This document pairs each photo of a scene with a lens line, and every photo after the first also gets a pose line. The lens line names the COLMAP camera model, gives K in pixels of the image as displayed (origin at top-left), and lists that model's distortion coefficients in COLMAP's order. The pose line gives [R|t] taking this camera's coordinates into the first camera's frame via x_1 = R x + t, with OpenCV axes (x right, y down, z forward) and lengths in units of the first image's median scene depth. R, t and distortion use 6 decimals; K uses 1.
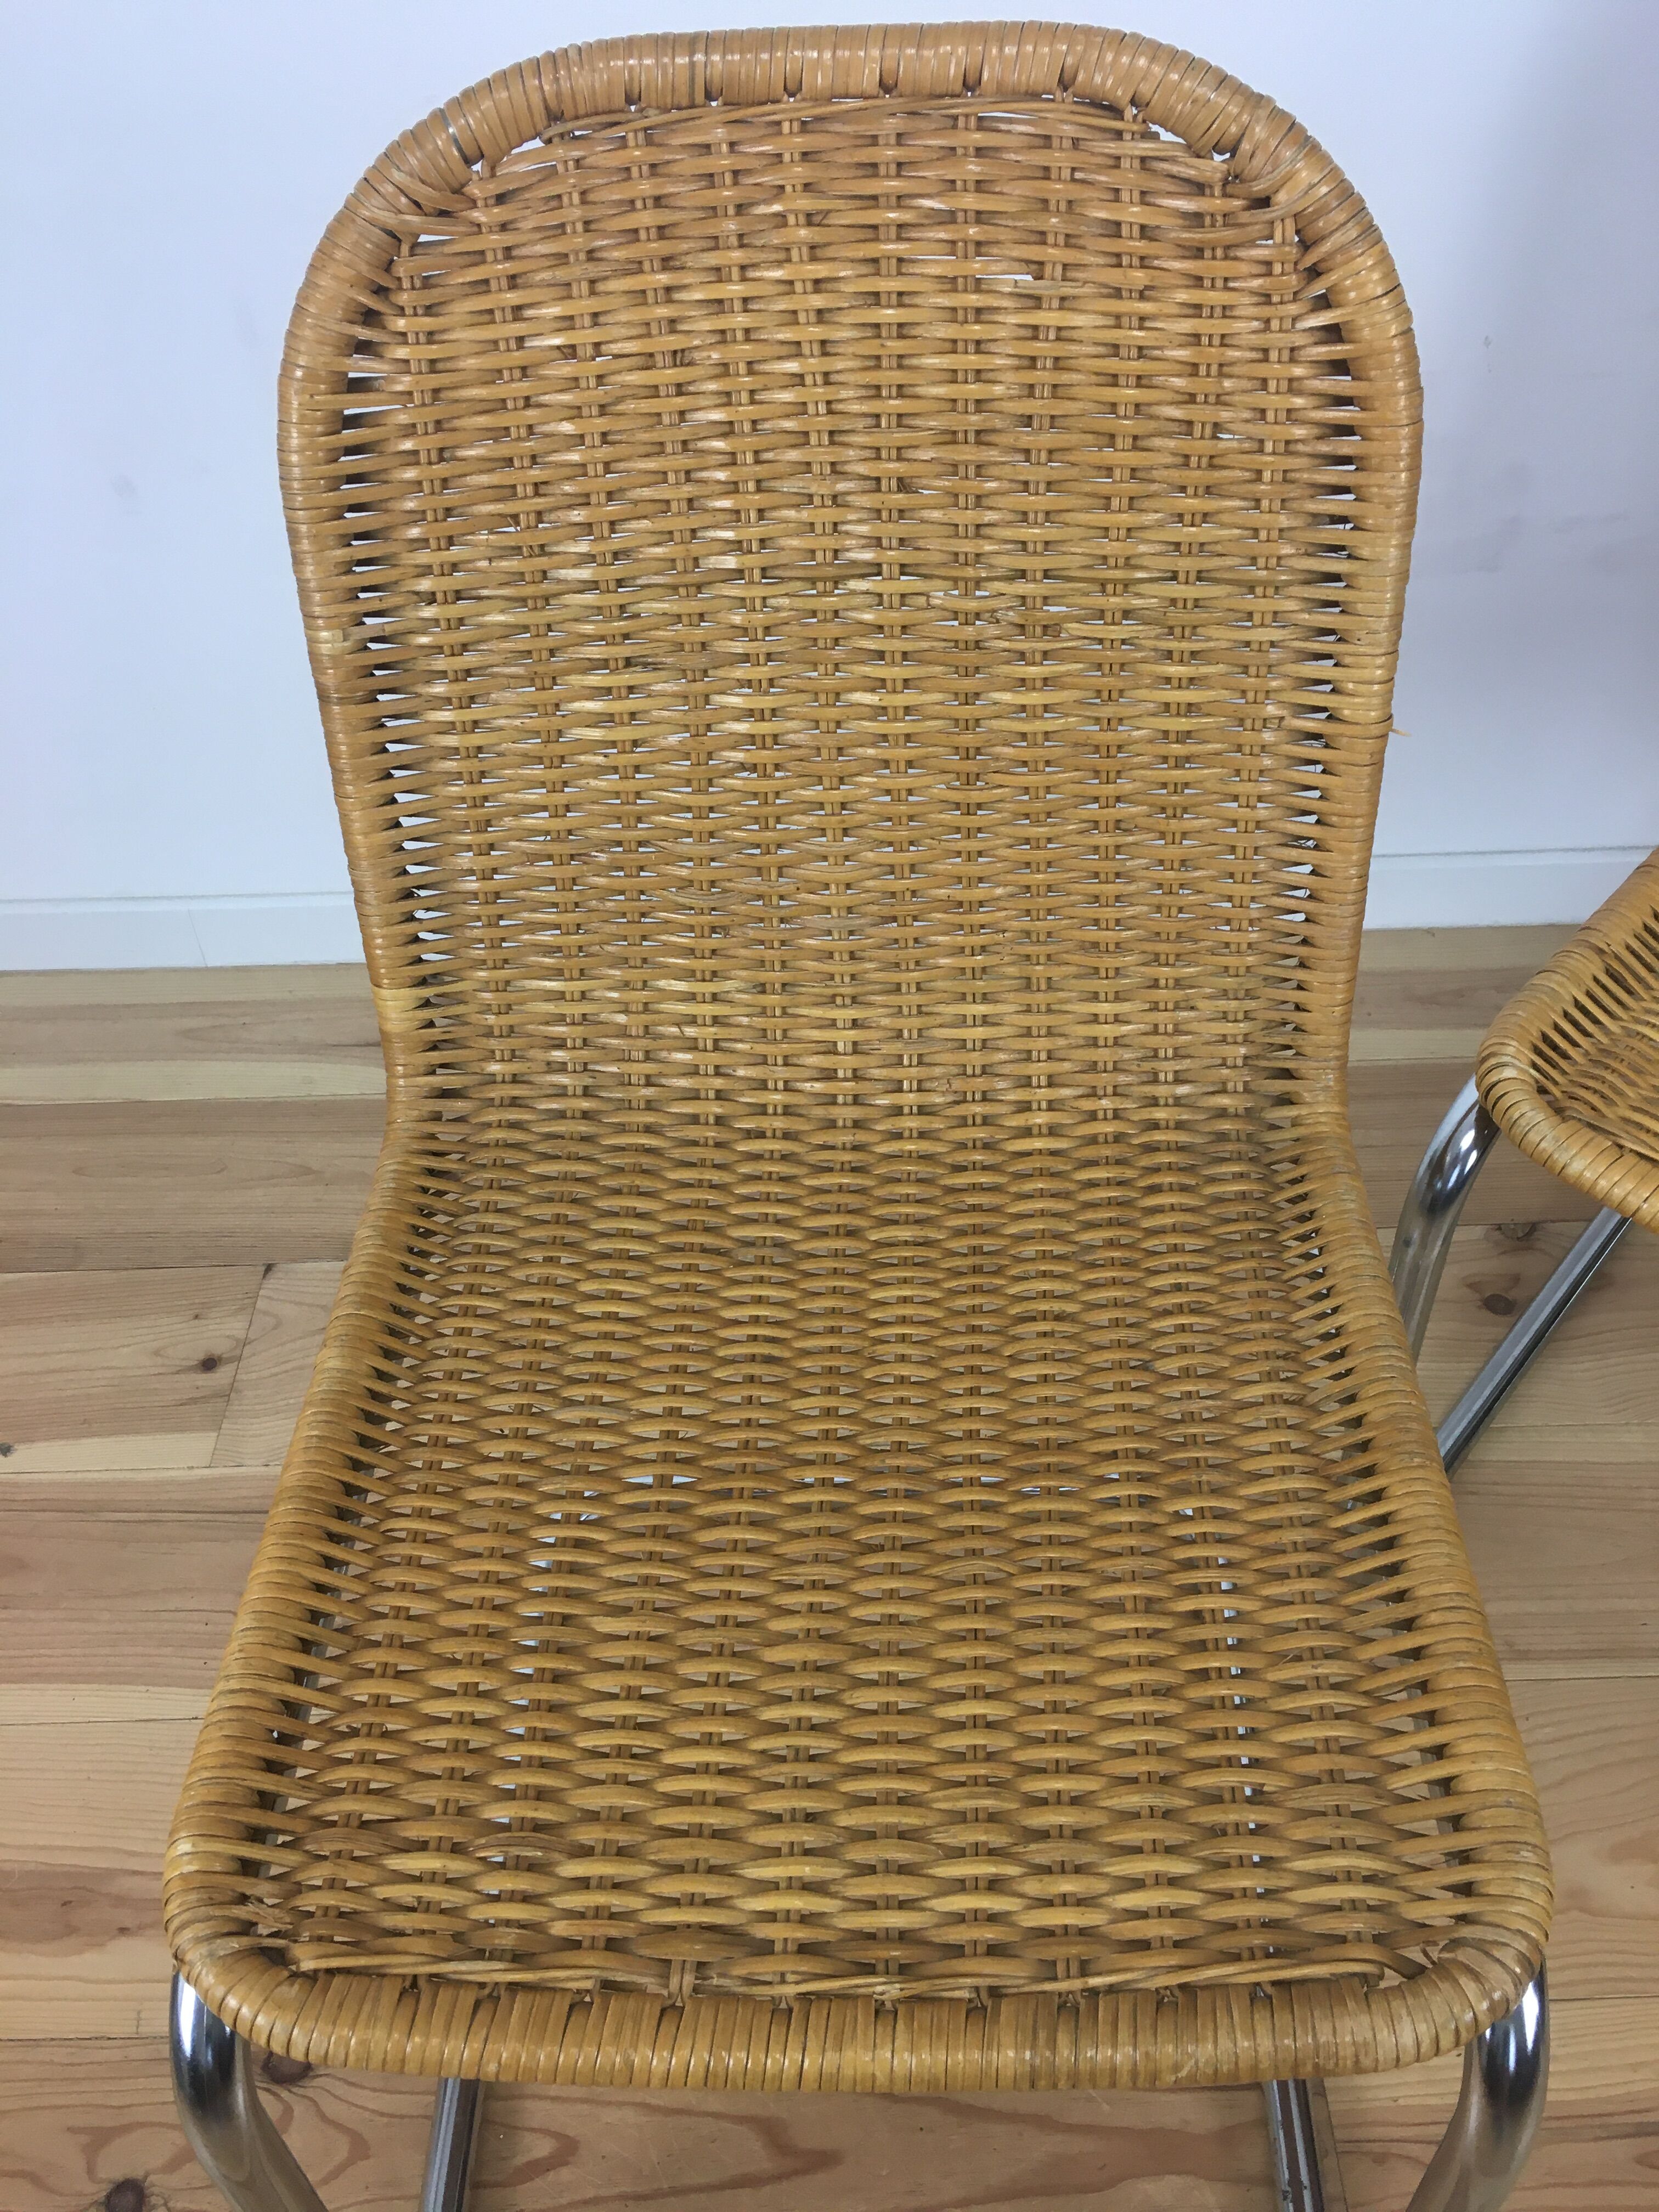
lens RADIAL K [[1913.1, 0, 824.2], [0, 1913.1, 1106.2], [0, 0, 1]] dist [0.077672, -0.121870]
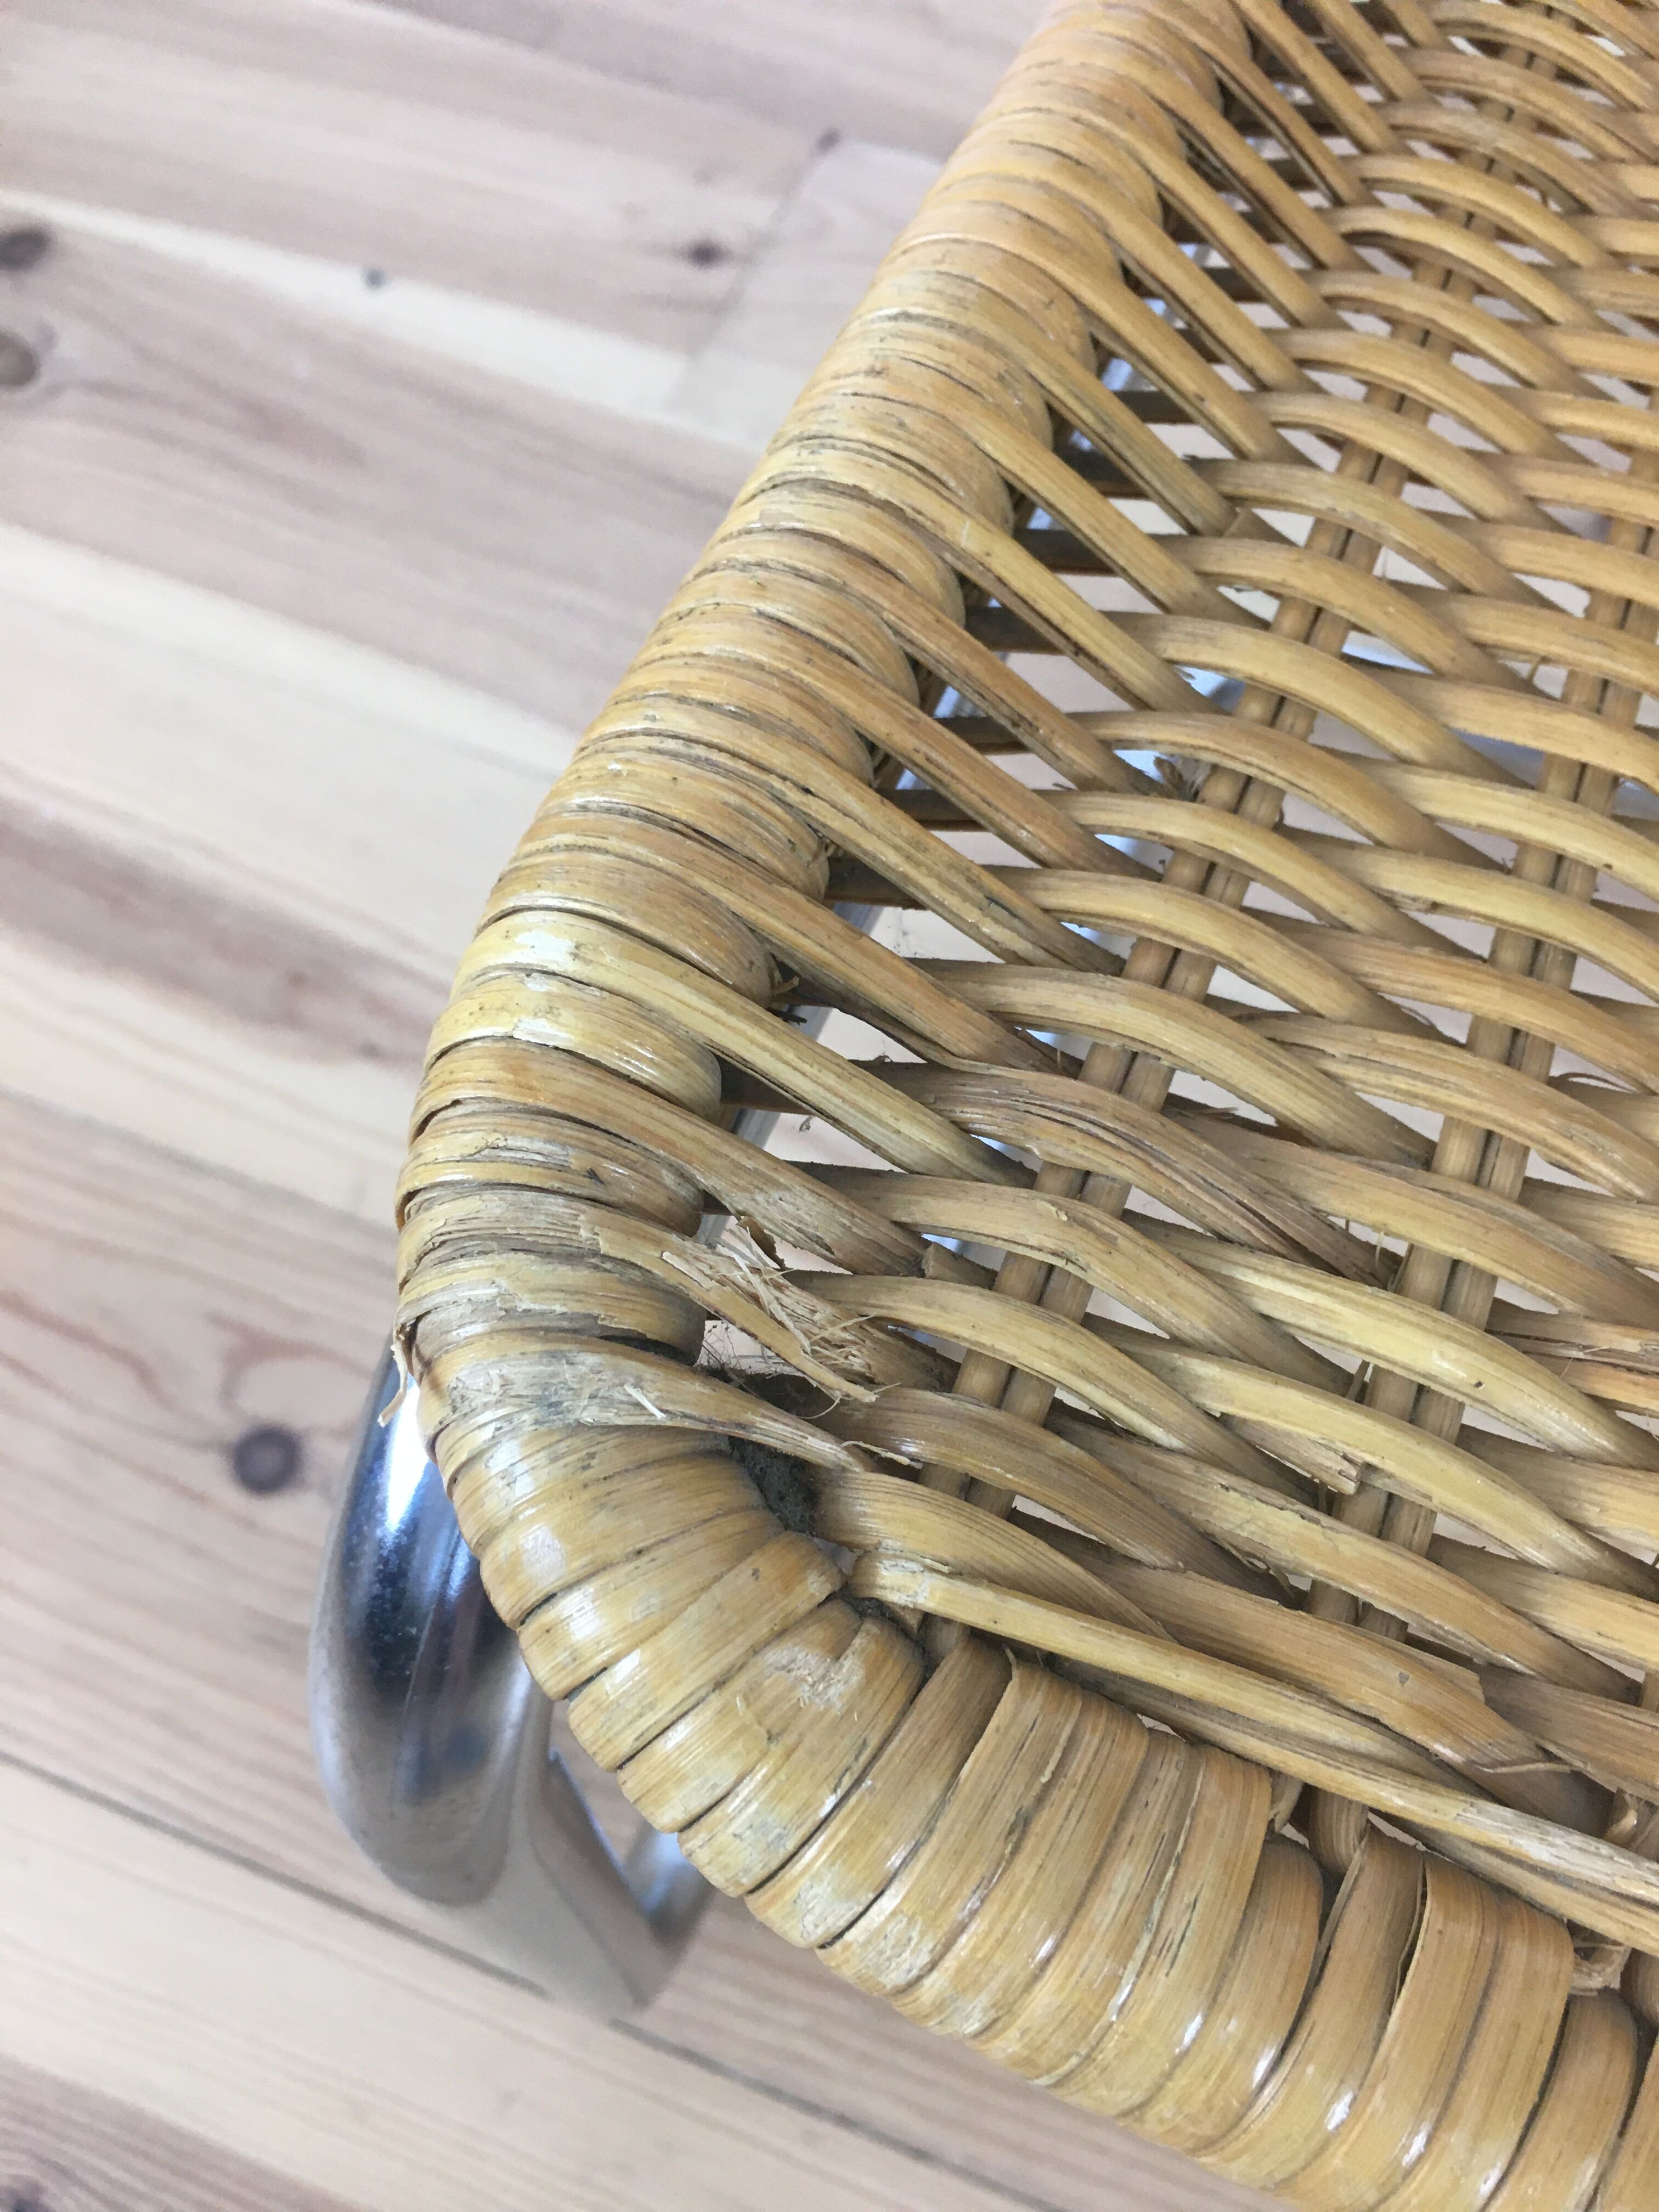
lens RADIAL K [[1913.1, 0, 814.0], [0, 1913.1, 1088.7], [0, 0, 1]] dist [0.077672, -0.121870]
pose [[0.928341, 0.353752, -0.114205, -0.262127], [-0.295310, 0.888424, 0.351417, 0.300805], [0.225777, -0.292509, 0.929227, 0.769649]]
